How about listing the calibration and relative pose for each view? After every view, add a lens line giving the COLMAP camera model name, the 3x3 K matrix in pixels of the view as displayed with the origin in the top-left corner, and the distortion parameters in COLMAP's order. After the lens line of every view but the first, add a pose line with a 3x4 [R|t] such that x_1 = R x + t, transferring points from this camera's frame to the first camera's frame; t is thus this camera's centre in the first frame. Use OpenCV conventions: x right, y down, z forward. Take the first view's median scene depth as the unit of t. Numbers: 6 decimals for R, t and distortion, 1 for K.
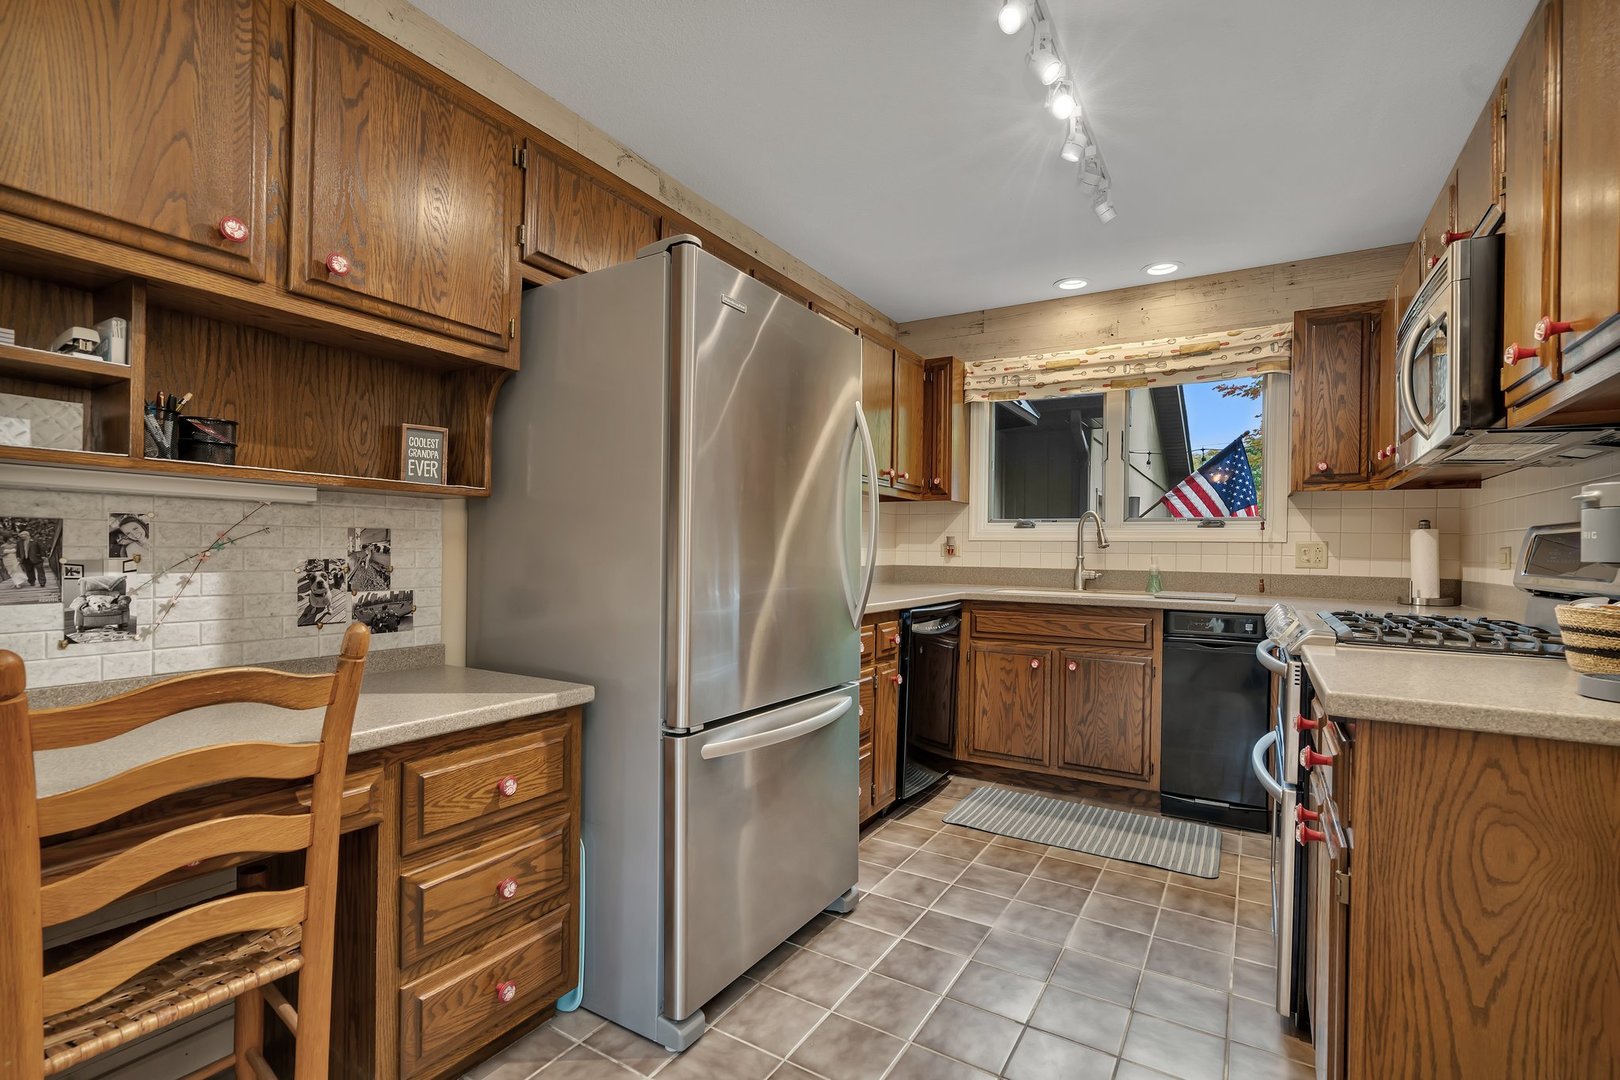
lens RADIAL K [[738.9, 0, 804.7], [0, 738.9, 548.5], [0, 0, 1]] dist [-0.003316, 0.000729]
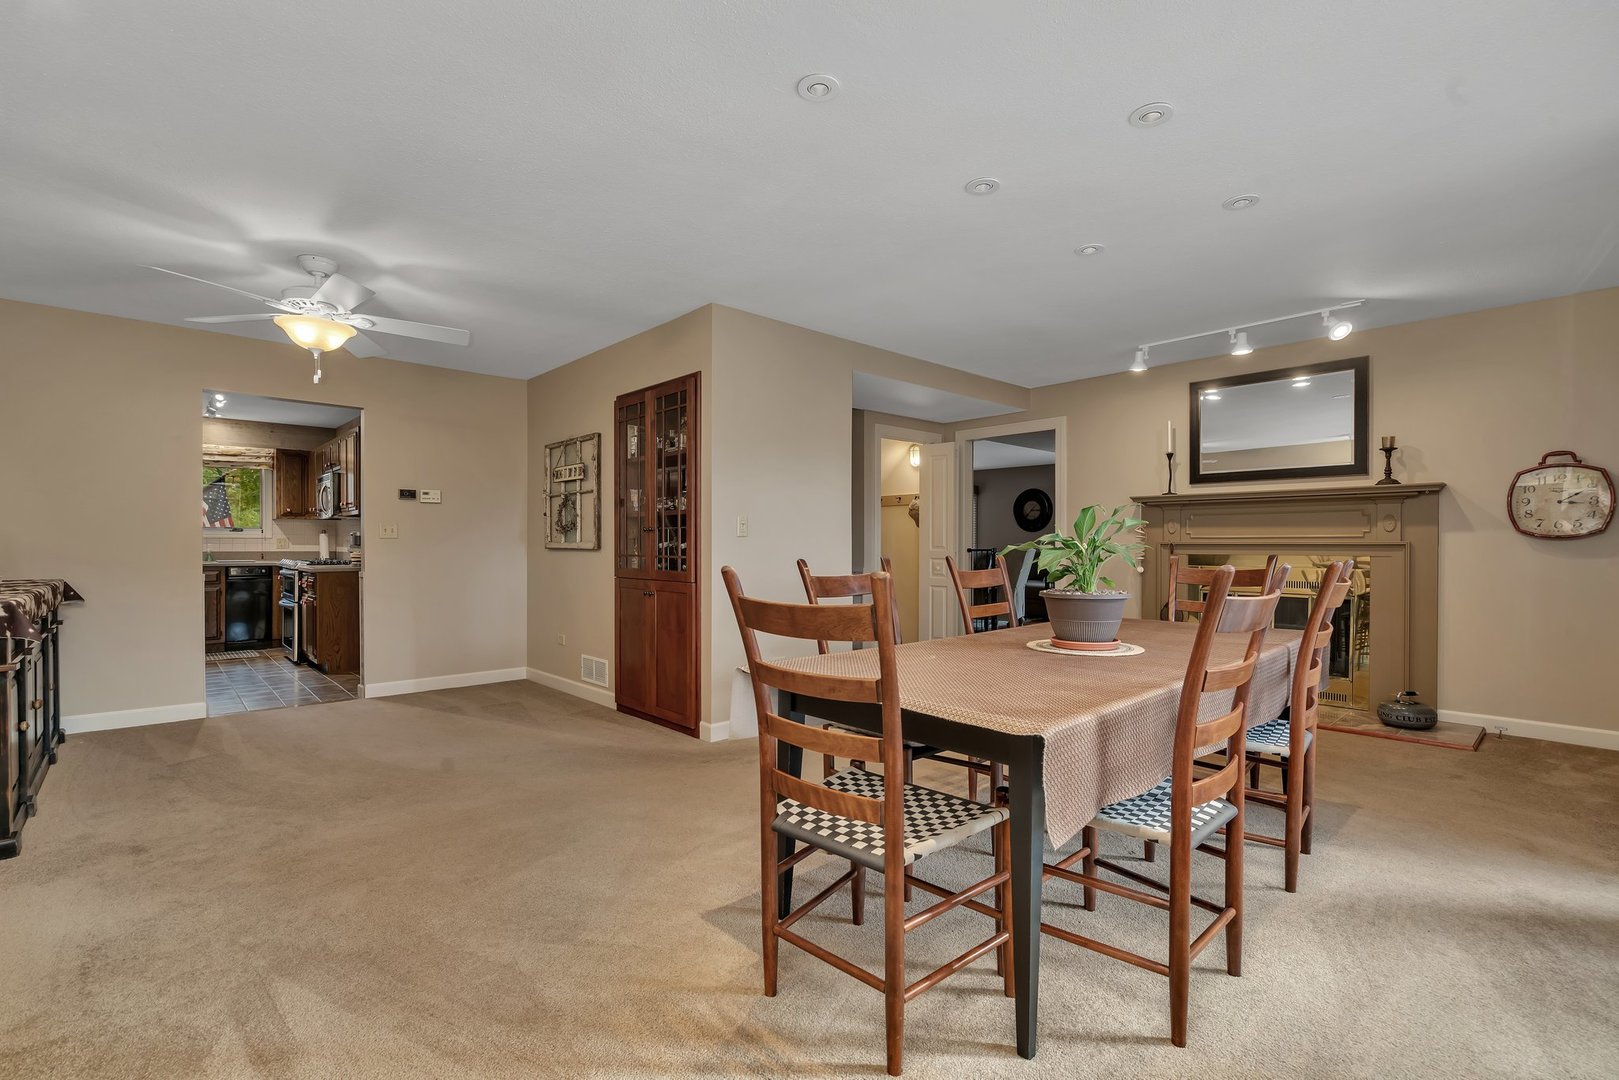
lens RADIAL K [[738.4, 0, 813.0], [0, 738.4, 543.6], [0, 0, 1]] dist [-0.003316, 0.000729]
pose [[0.275304, -0.017737, 0.961194, -1.211460], [0.004459, 0.999843, 0.017173, -0.024367], [-0.961347, -0.000442, 0.275339, -1.406268]]
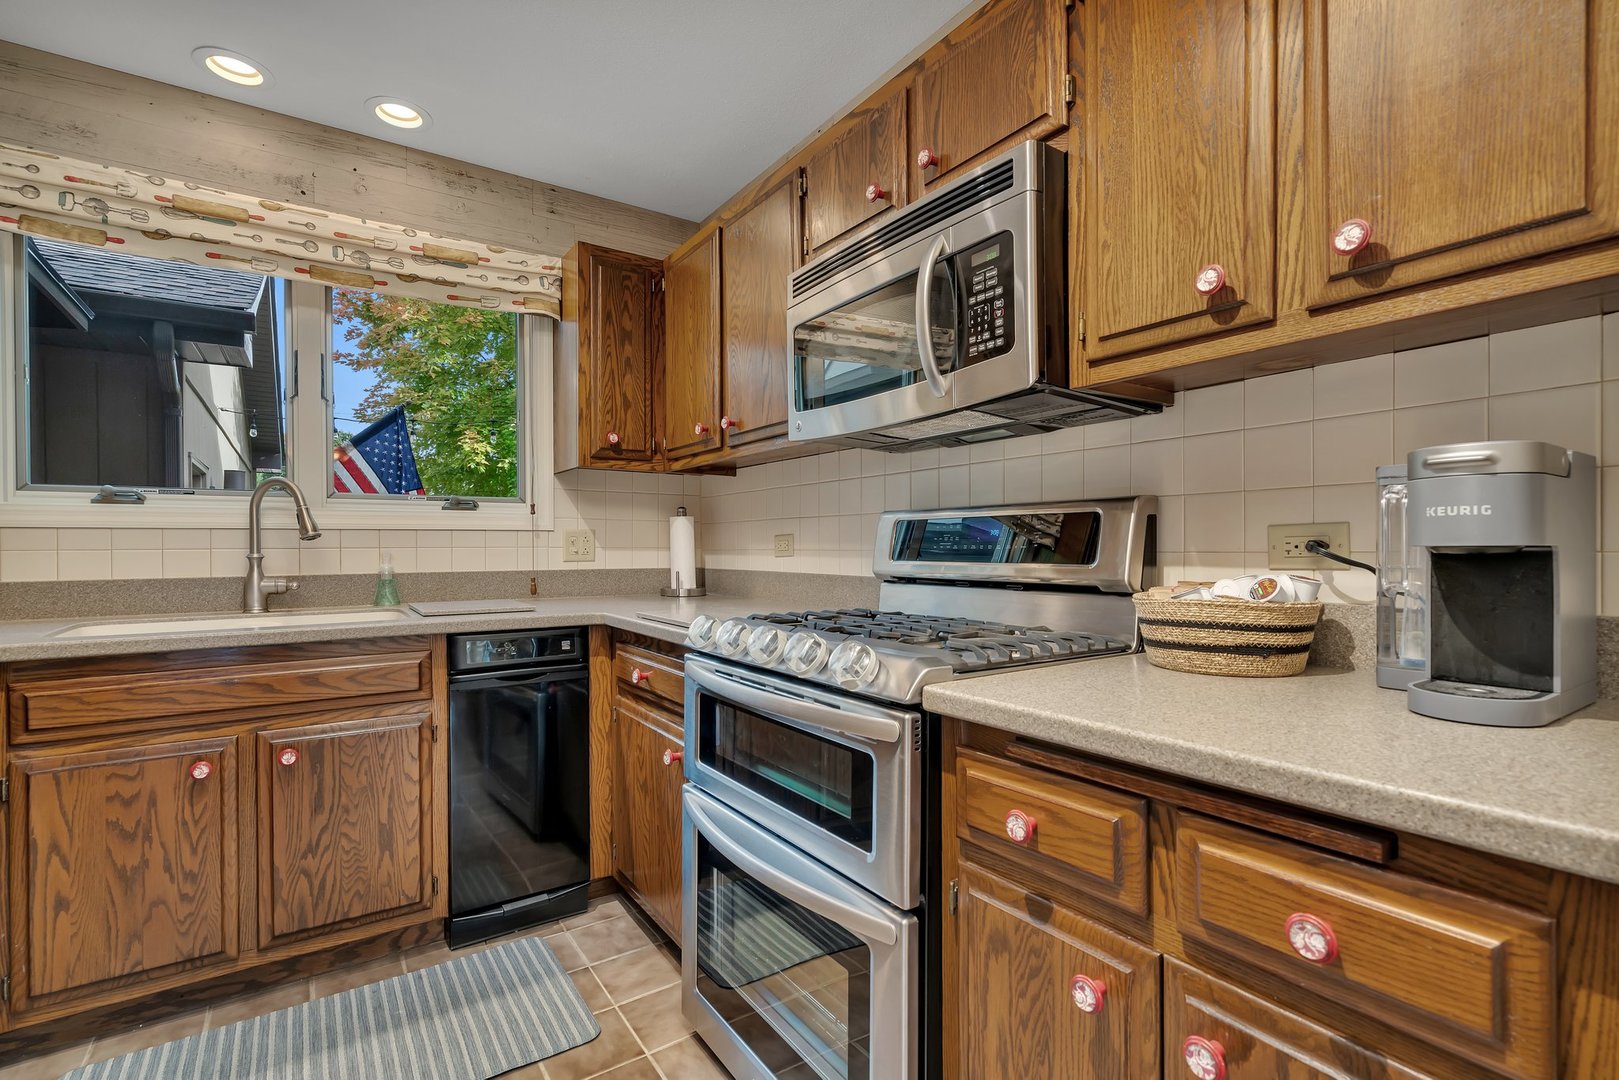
lens RADIAL K [[738.4, 0, 803.2], [0, 738.4, 551.1], [0, 0, 1]] dist [-0.003316, 0.000729]
pose [[0.417779, -0.022693, 0.908265, 0.030376], [0.010174, 0.999742, 0.020298, 0.000679], [-0.908492, 0.000760, 0.417902, 0.418070]]
